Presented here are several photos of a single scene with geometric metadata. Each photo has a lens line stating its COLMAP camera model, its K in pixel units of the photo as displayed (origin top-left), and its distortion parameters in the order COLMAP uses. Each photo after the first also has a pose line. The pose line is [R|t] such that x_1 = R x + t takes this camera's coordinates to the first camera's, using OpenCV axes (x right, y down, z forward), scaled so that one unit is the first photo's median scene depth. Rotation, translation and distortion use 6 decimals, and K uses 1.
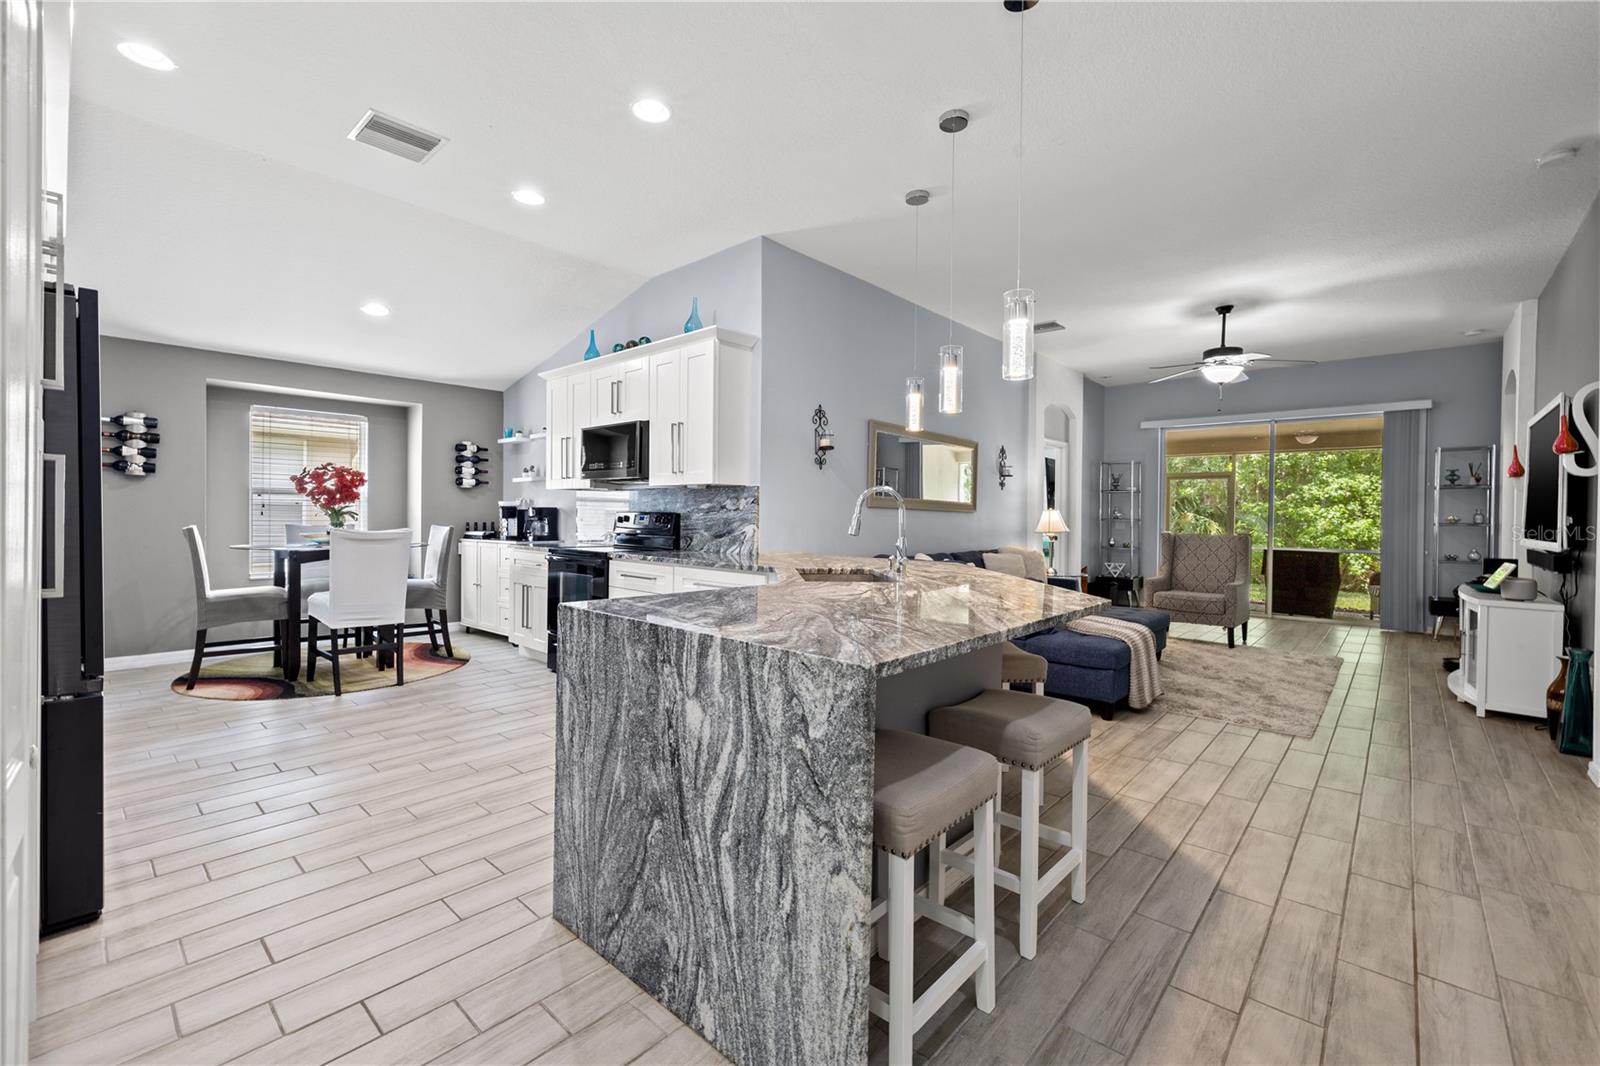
lens RADIAL K [[679.3, 0, 782.5], [0, 679.3, 518.1], [0, 0, 1]] dist [0.002154, -0.000280]
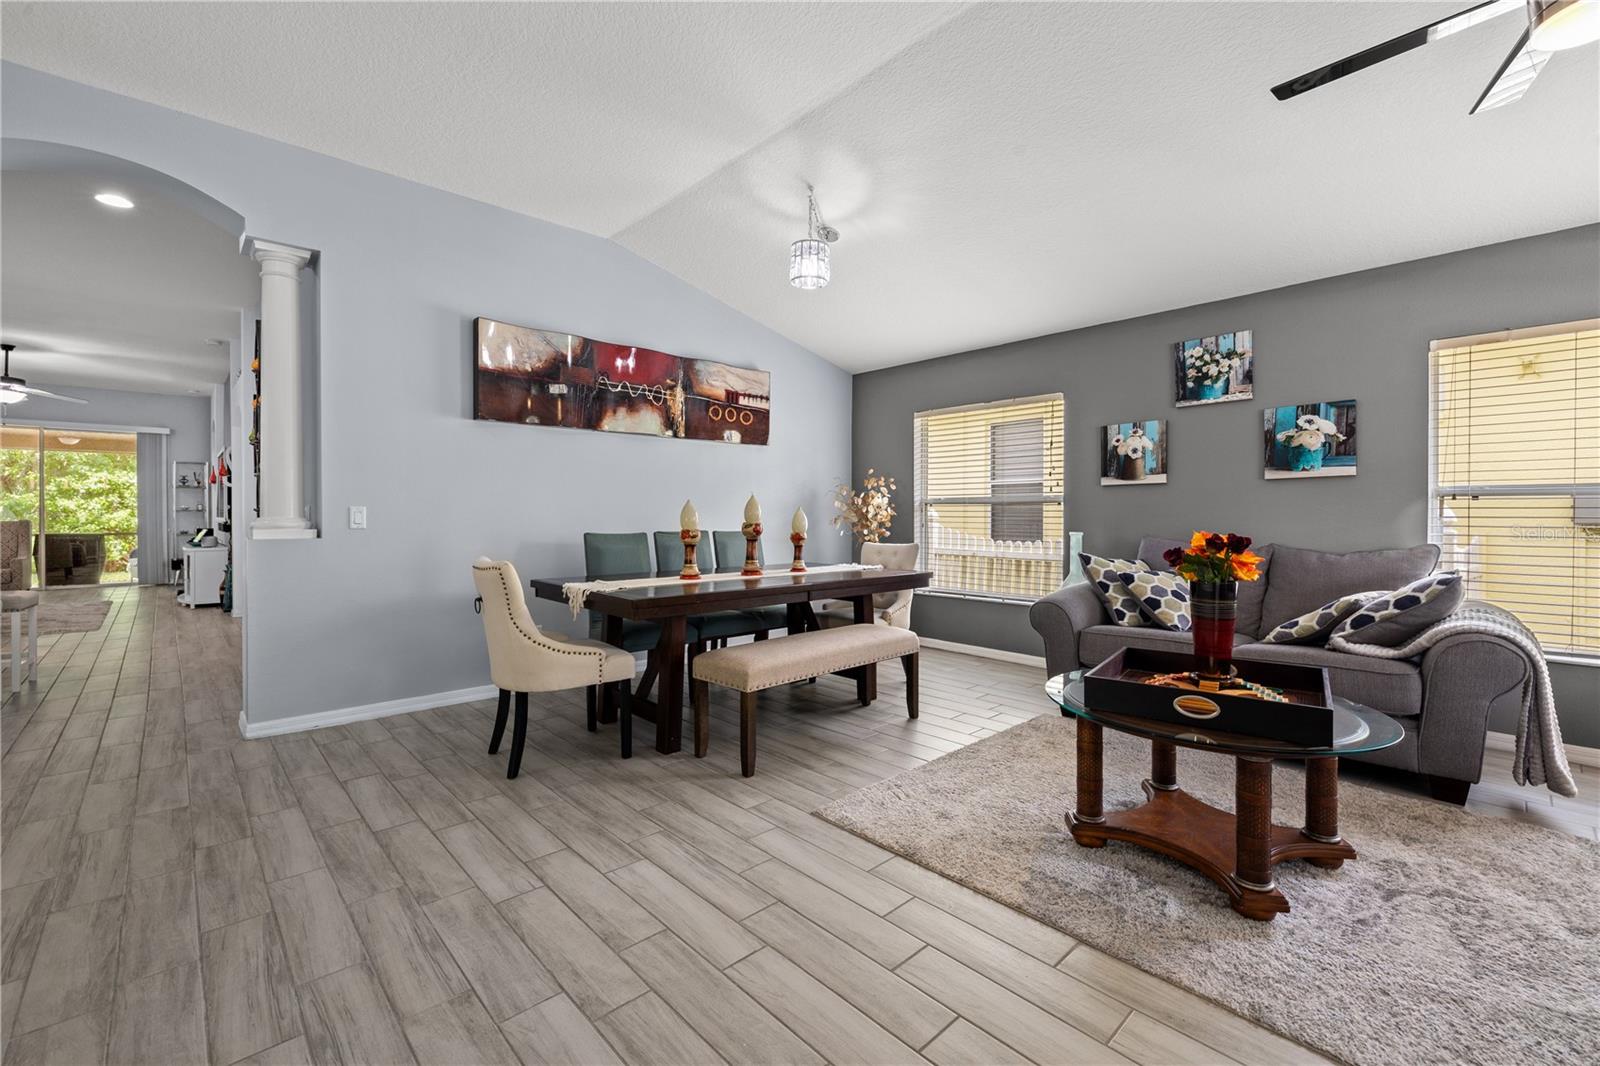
lens RADIAL K [[679.3, 0, 787.3], [0, 679.3, 518.5], [0, 0, 1]] dist [0.002154, -0.000280]
pose [[0.088382, -0.020584, 0.995874, -0.552269], [0.008132, 0.999768, 0.019943, 0.008794], [-0.996053, 0.006336, 0.088529, -0.635702]]
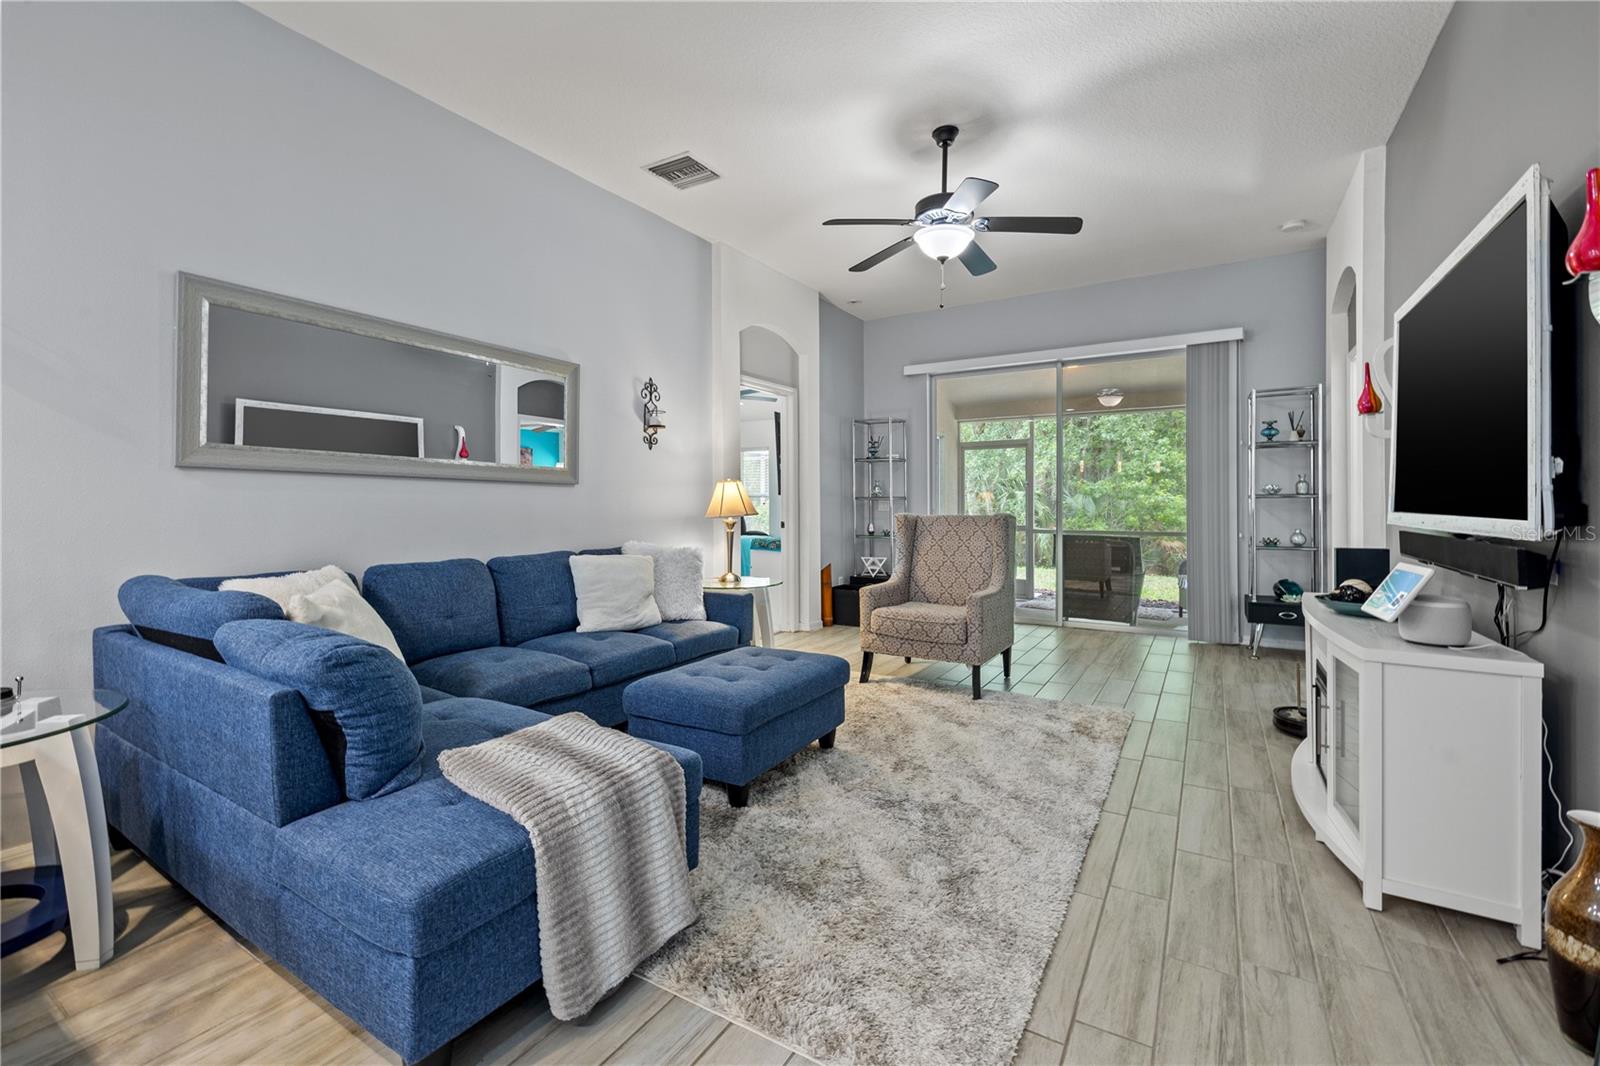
lens RADIAL K [[679.3, 0, 791.1], [0, 679.3, 501.3], [0, 0, 1]] dist [0.002154, -0.000280]
pose [[0.982496, -0.013936, 0.185764, 0.422484], [0.015315, 0.999865, -0.005992, 0.013951], [-0.185655, 0.008733, 0.982576, 0.466900]]
